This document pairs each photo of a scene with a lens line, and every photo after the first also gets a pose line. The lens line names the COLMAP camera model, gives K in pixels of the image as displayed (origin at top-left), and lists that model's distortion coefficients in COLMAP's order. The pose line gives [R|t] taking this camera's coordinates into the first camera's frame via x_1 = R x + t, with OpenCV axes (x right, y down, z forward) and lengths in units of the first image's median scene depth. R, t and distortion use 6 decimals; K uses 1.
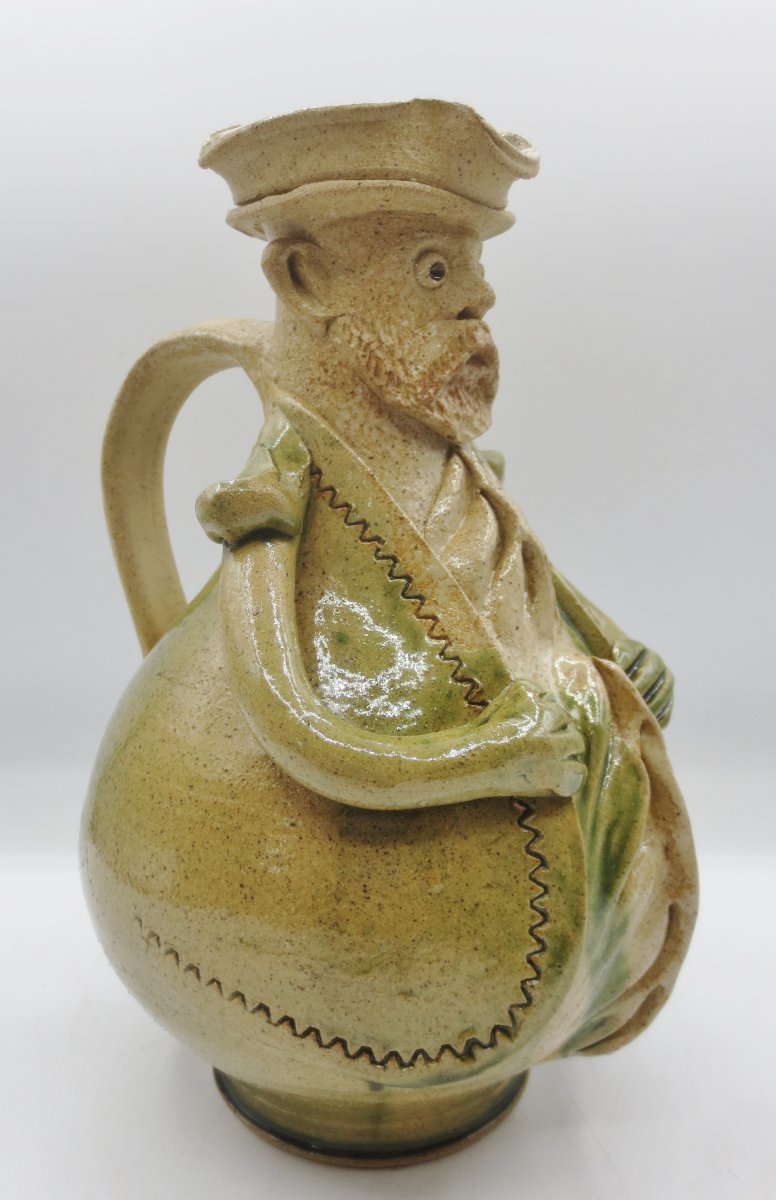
lens RADIAL K [[905.3, 0, 337.0], [0, 905.3, 603.5], [0, 0, 1]] dist [-0.013255, 0.012034]
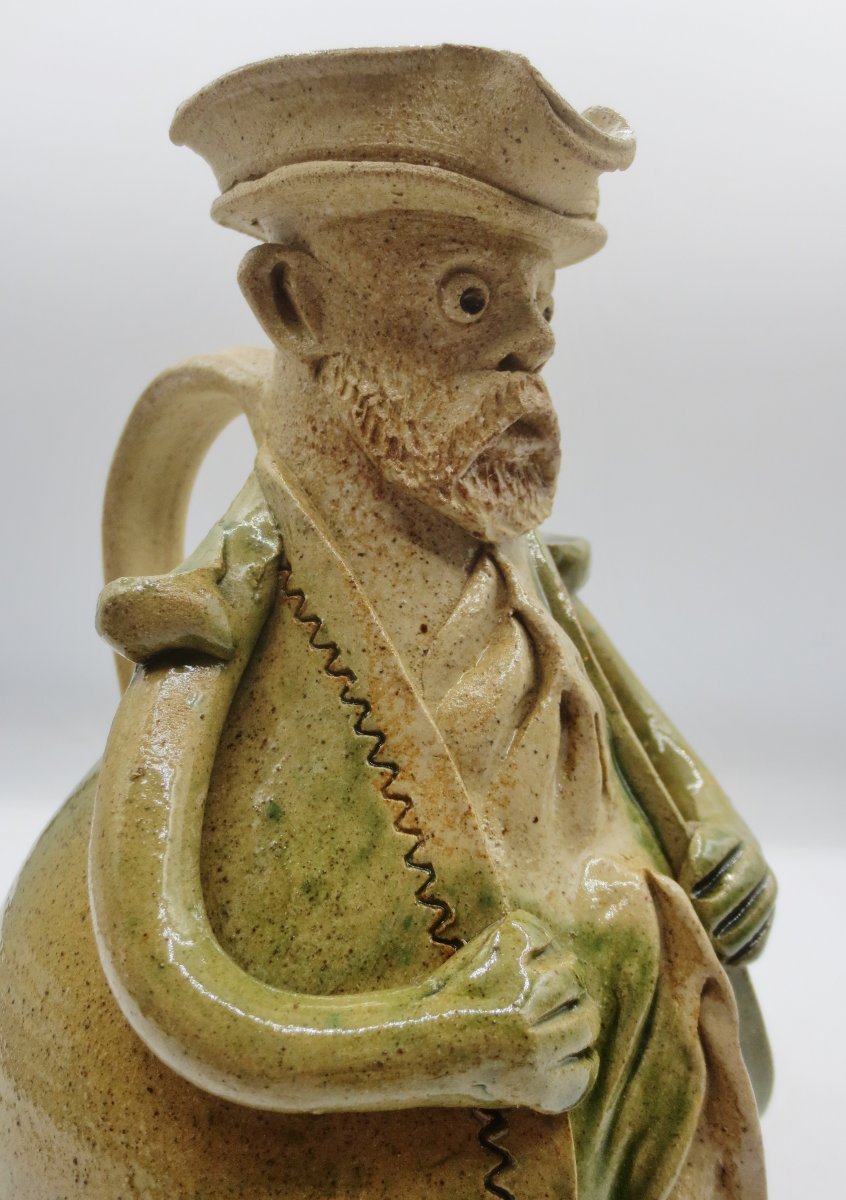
lens RADIAL K [[863.3, 0, 416.6], [0, 863.3, 620.3], [0, 0, 1]] dist [-0.020060, 0.015620]
pose [[0.987685, 0.099326, -0.120884, 0.176687], [-0.098591, 0.995055, 0.012055, -0.126616], [0.121484, 0.000012, 0.992593, 0.337731]]
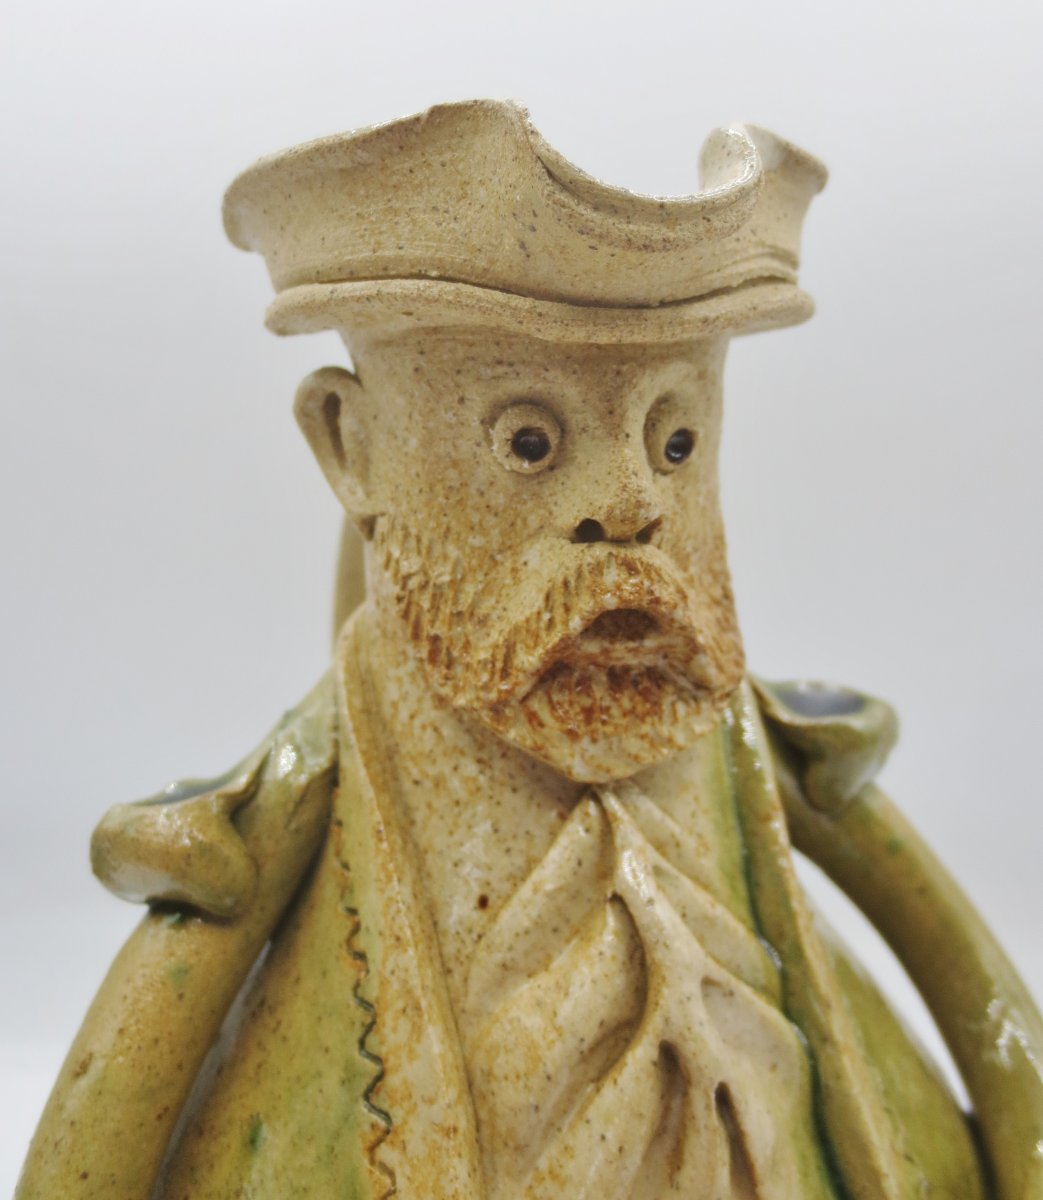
lens RADIAL K [[980.6, 0, 544.3], [0, 980.6, 552.0], [0, 0, 1]] dist [-0.018642, 0.007066]
pose [[0.833143, 0.108674, -0.542275, 0.410361], [-0.112412, 0.993312, 0.026356, -0.330854], [0.541513, 0.038999, 0.839787, 0.581980]]
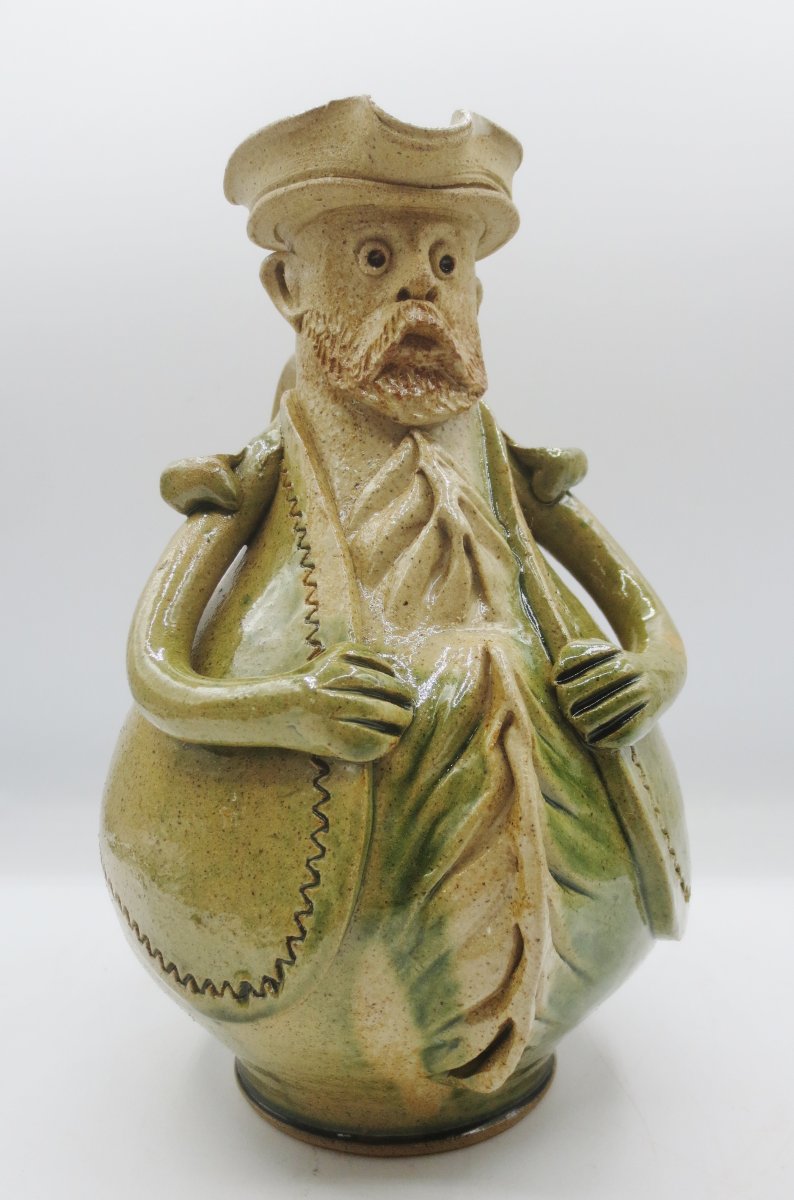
lens RADIAL K [[940.7, 0, 420.9], [0, 940.7, 637.1], [0, 0, 1]] dist [-0.002846, 0.008104]
pose [[0.830609, 0.063899, -0.553178, 0.791291], [-0.098785, 0.994547, -0.033446, 0.097345], [0.548024, 0.082426, 0.832392, 0.168747]]
